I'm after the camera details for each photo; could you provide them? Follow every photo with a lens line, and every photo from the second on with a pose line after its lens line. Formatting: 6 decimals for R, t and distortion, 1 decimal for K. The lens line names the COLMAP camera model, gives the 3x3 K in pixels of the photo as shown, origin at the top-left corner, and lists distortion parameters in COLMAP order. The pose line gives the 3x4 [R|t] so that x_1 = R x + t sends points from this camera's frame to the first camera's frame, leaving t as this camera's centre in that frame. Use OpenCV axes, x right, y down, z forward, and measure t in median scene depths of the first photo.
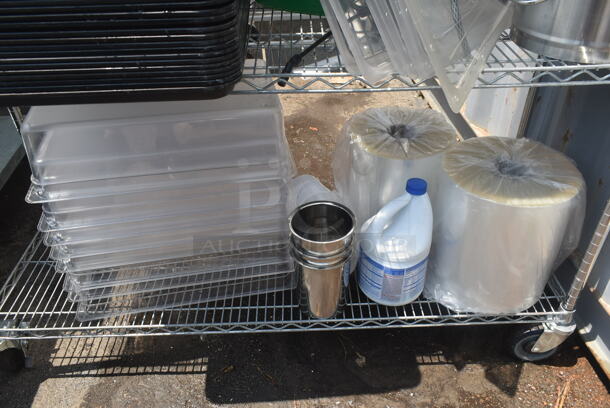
lens RADIAL K [[496.3, 0, 305.0], [0, 496.3, 204.0], [0, 0, 1]] dist [-0.002649, 0.005092]
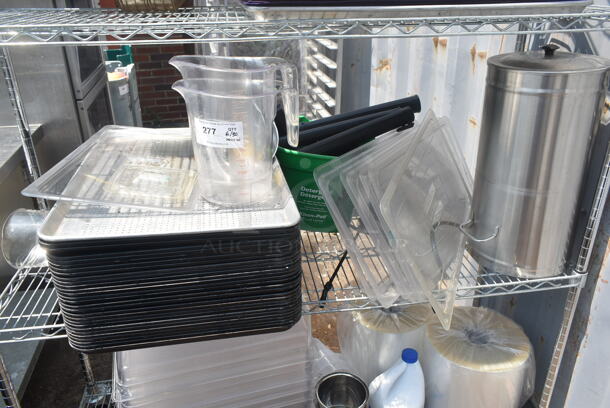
lens RADIAL K [[496.3, 0, 305.0], [0, 496.3, 204.0], [0, 0, 1]] dist [-0.002649, 0.005092]
pose [[0.992780, -0.042023, 0.112351, -0.167222], [0.063722, 0.978298, -0.197159, -0.176114], [-0.101627, 0.202895, 0.973913, -0.299371]]
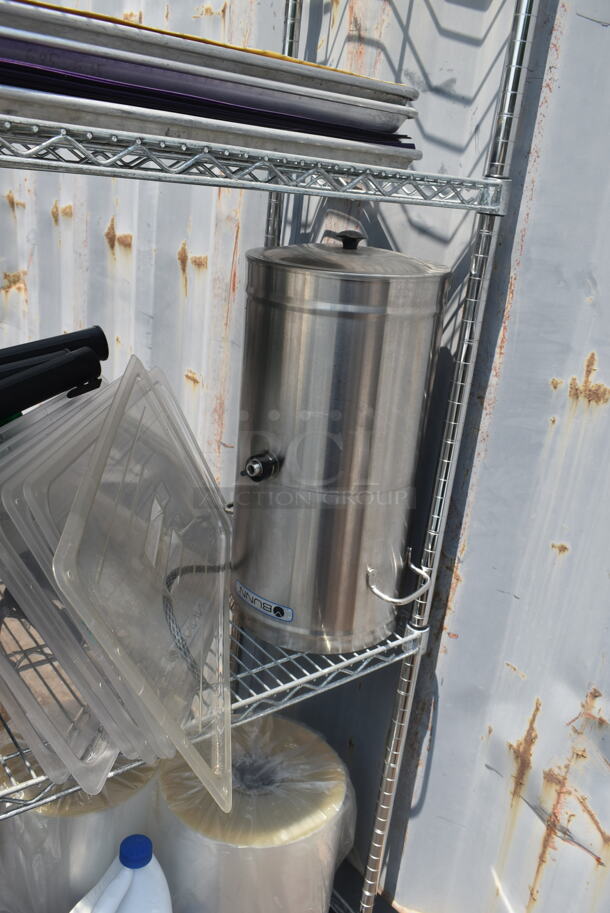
lens RADIAL K [[772.8, 0, 305.0], [0, 772.8, 456.5], [0, 0, 1]] dist [-0.040206, 0.001668]
pose [[0.797986, -0.099709, 0.594370, -0.126073], [0.257330, 0.948171, -0.186423, -0.263389], [-0.544976, 0.301713, 0.782285, -0.028508]]
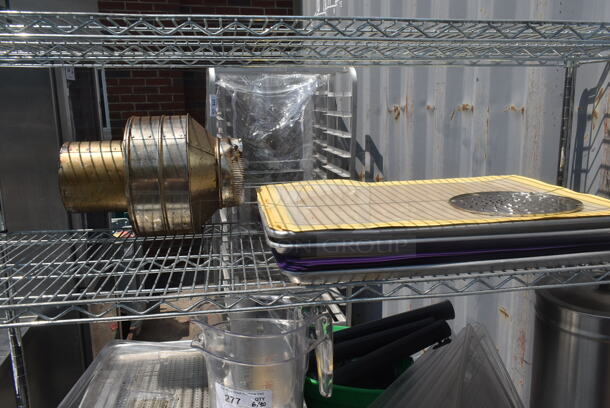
lens RADIAL K [[501.5, 0, 310.9], [0, 501.5, 206.7], [0, 0, 1]] dist [-0.002542, 0.082973]
pose [[0.991159, -0.022694, 0.130724, -0.203497], [0.076815, 0.901494, -0.425921, -0.396842], [-0.108181, 0.432197, 0.895267, -0.277857]]
